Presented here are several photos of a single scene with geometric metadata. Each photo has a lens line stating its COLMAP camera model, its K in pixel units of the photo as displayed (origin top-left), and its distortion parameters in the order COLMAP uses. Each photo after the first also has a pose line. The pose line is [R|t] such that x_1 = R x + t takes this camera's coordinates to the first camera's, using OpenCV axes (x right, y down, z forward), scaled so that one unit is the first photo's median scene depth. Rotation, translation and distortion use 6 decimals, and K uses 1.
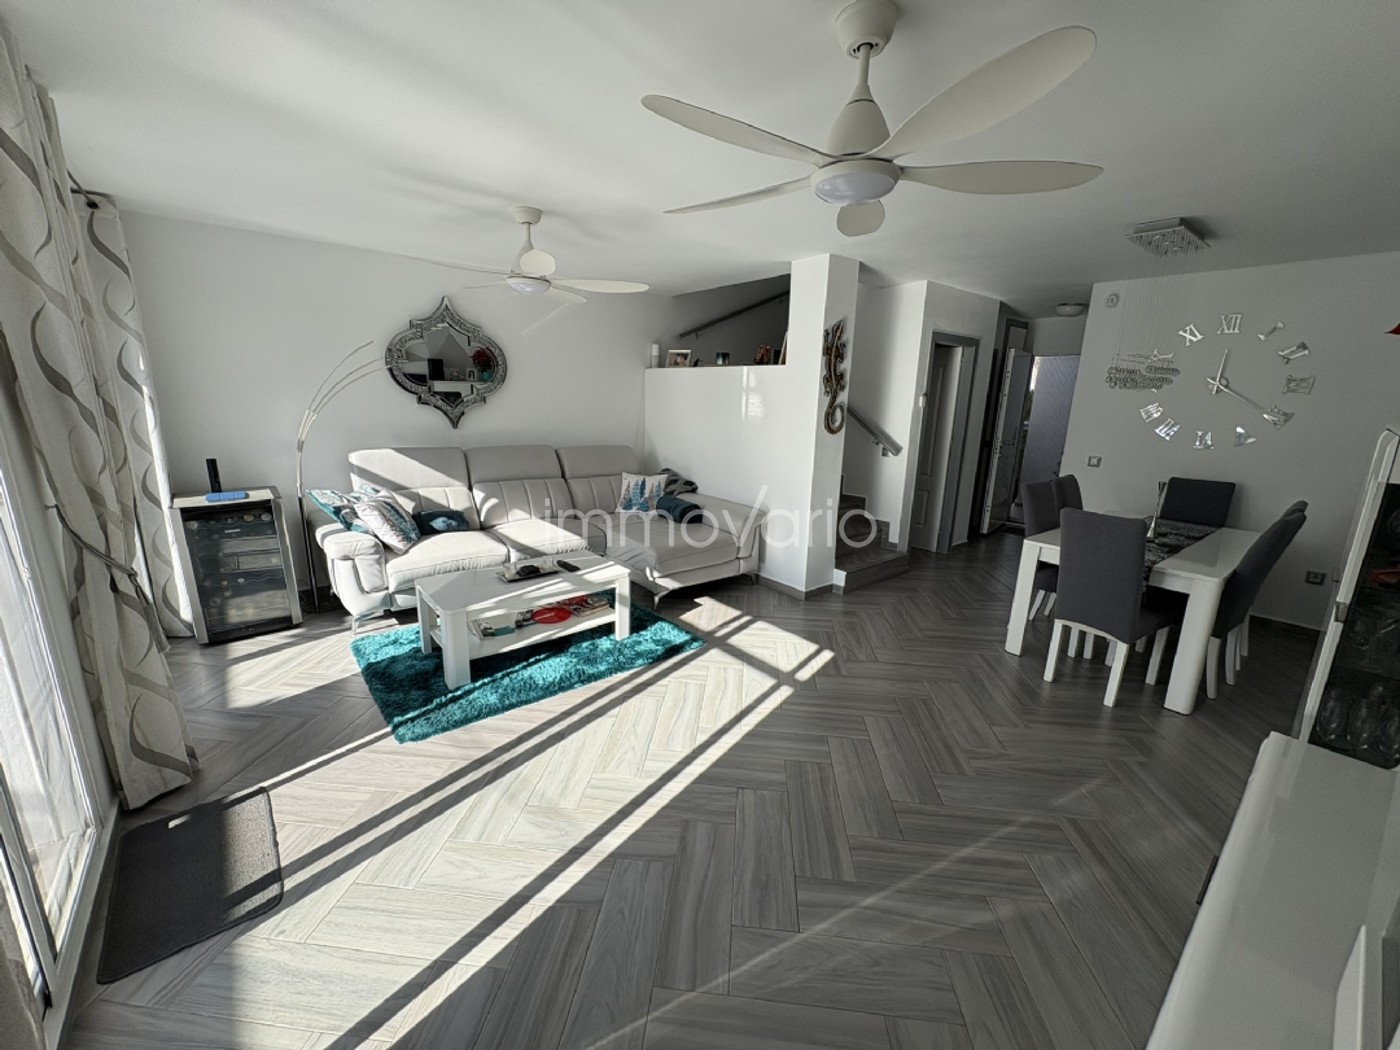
lens RADIAL K [[557.1, 0, 698.3], [0, 557.1, 525.1], [0, 0, 1]] dist [0.000757, 0.000426]
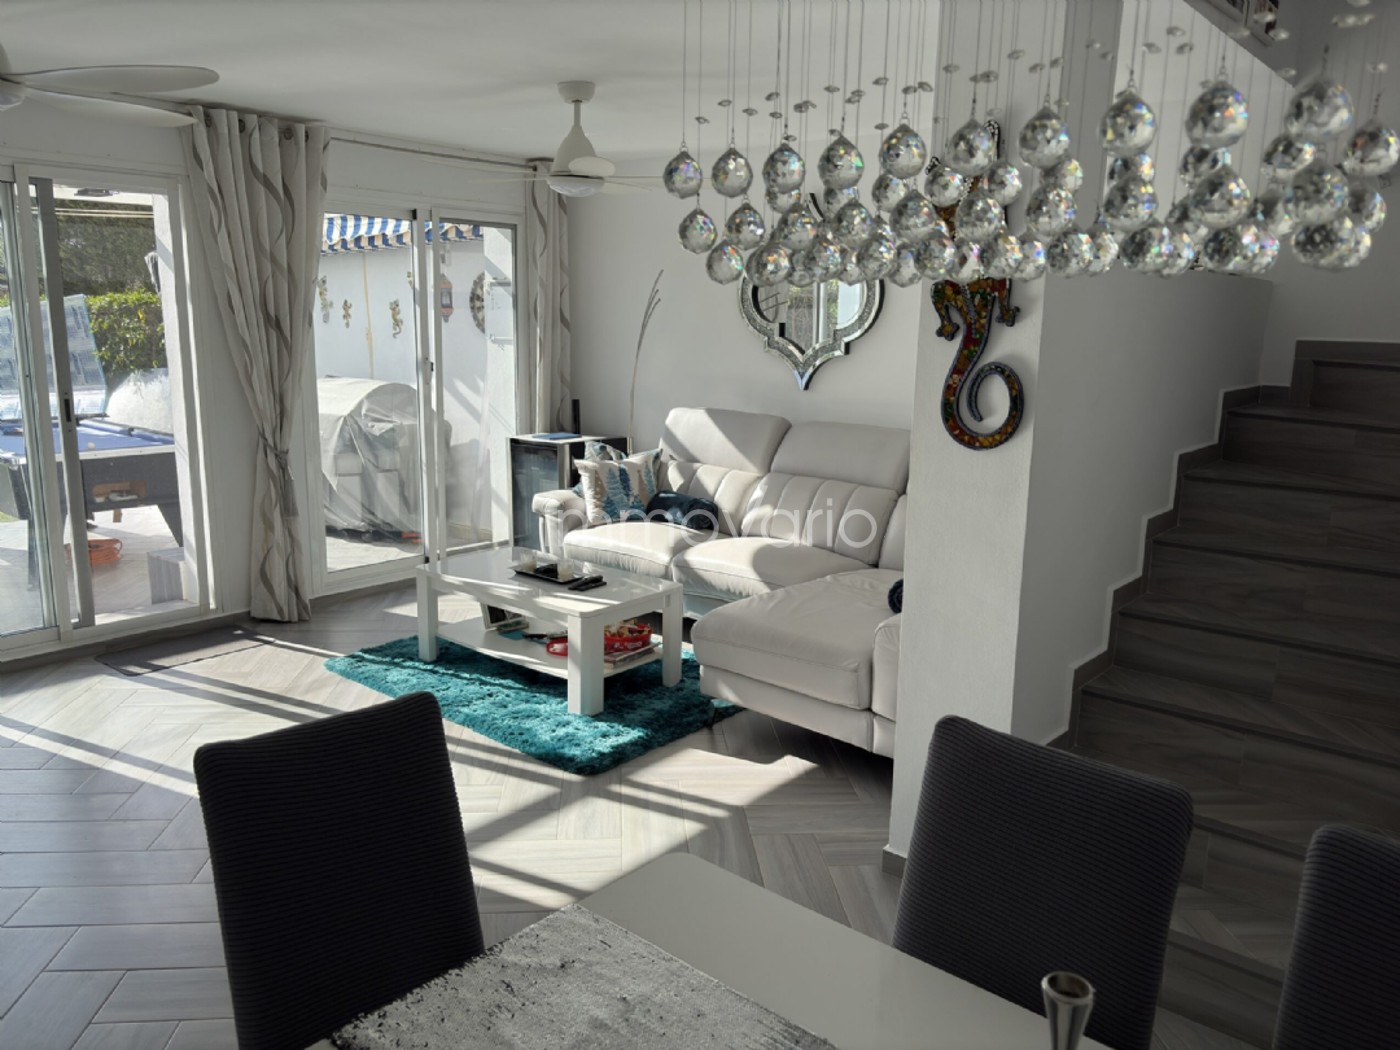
lens RADIAL K [[1065.9, 0, 703.0], [0, 1065.9, 512.2], [0, 0, 1]] dist [0.042060, -0.043581]
pose [[0.172525, 0.154889, -0.972751, 0.929268], [-0.250561, 0.961975, 0.108734, -0.168647], [0.952604, 0.224974, 0.204773, 0.774259]]
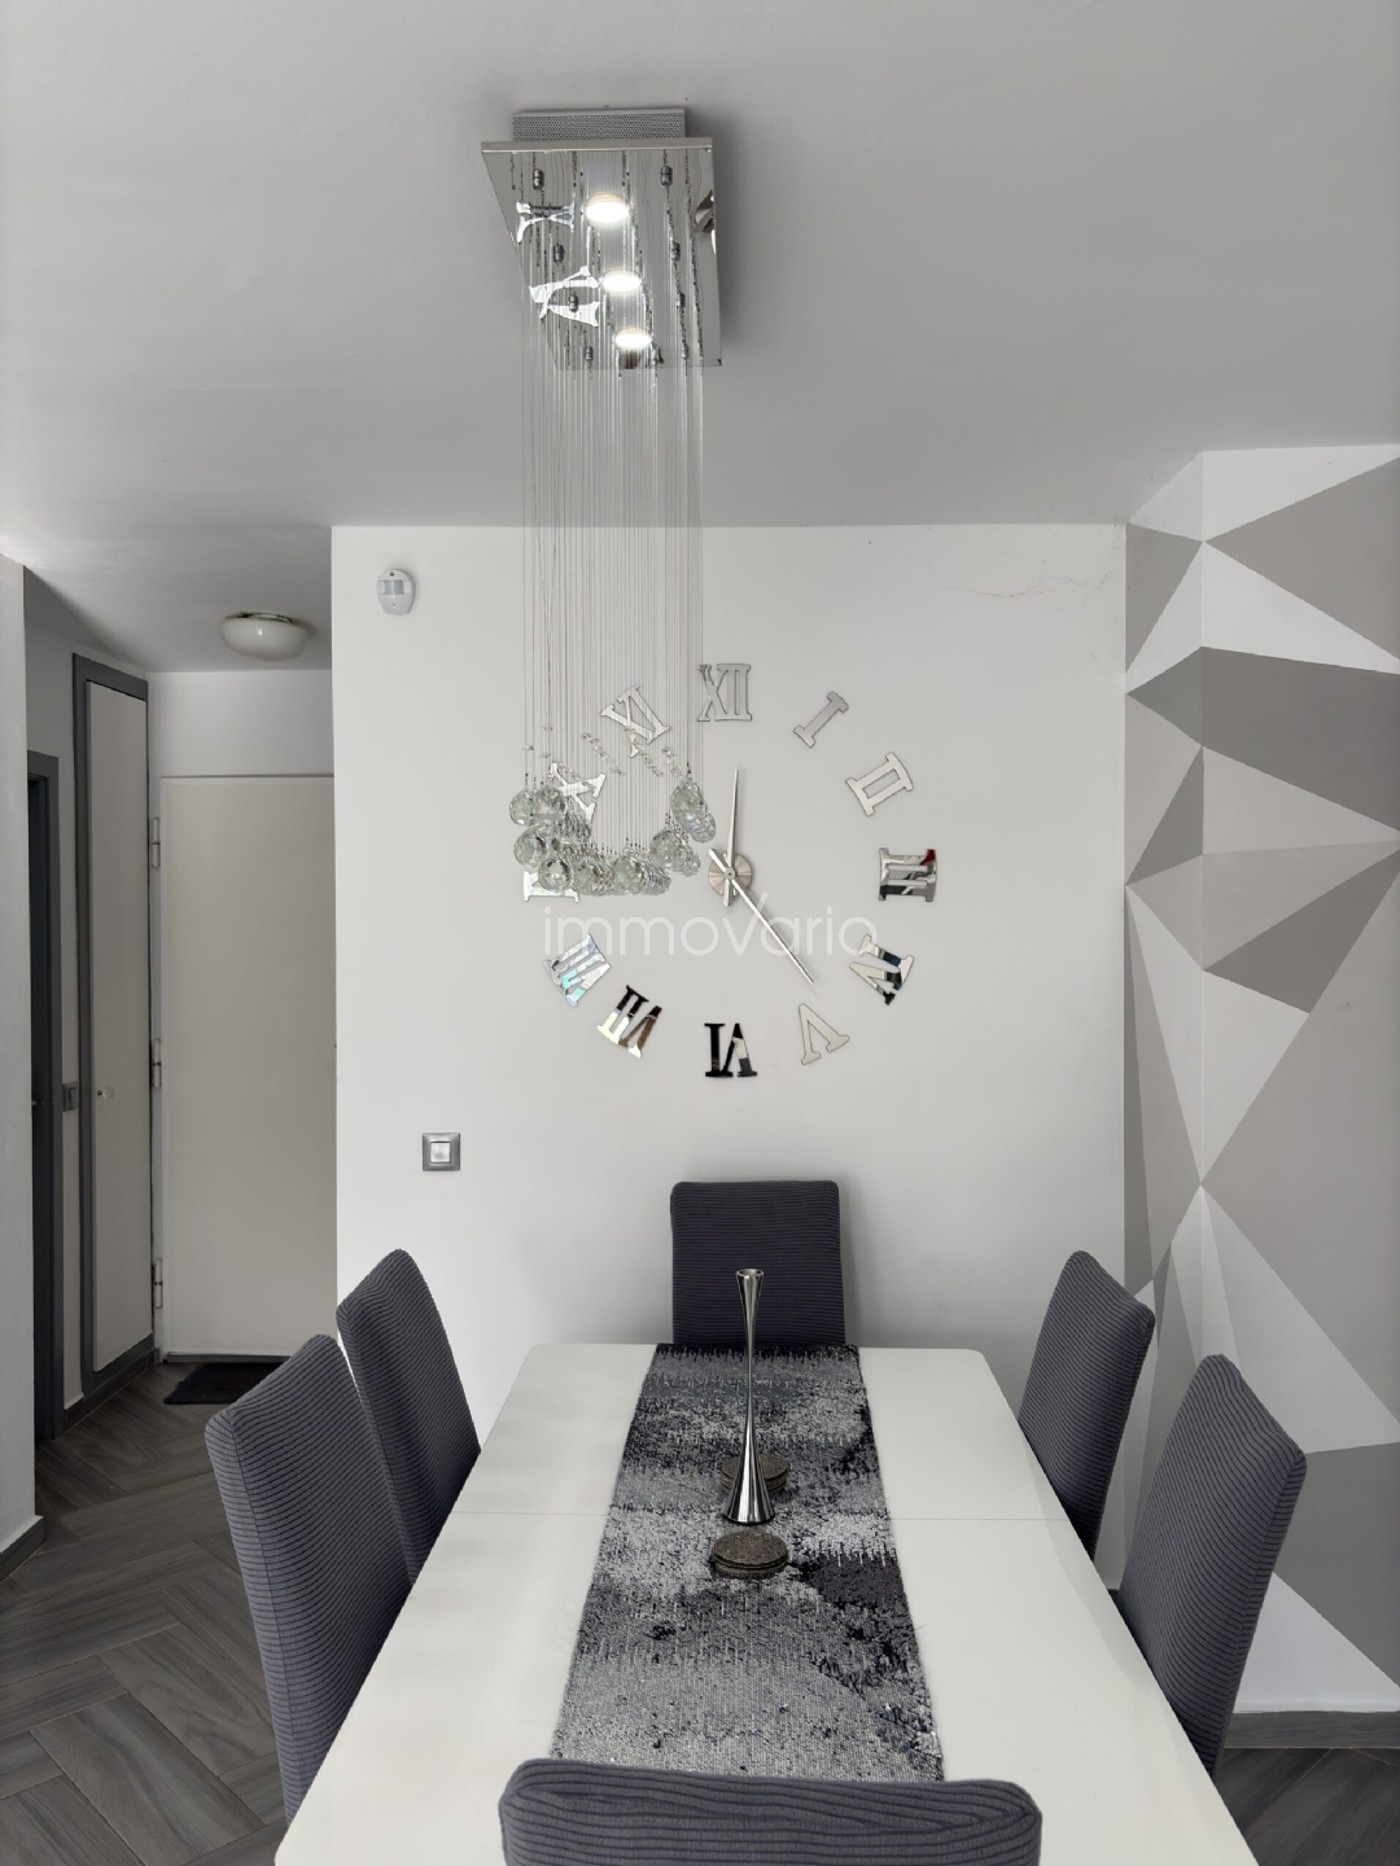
lens RADIAL K [[1420.8, 0, 694.3], [0, 1420.8, 939.7], [0, 0, 1]] dist [0.042060, -0.043581]
pose [[0.653193, -0.040300, 0.756118, 0.330408], [0.195832, 0.973599, -0.117283, -0.133829], [-0.731429, 0.224681, 0.643840, 0.536808]]
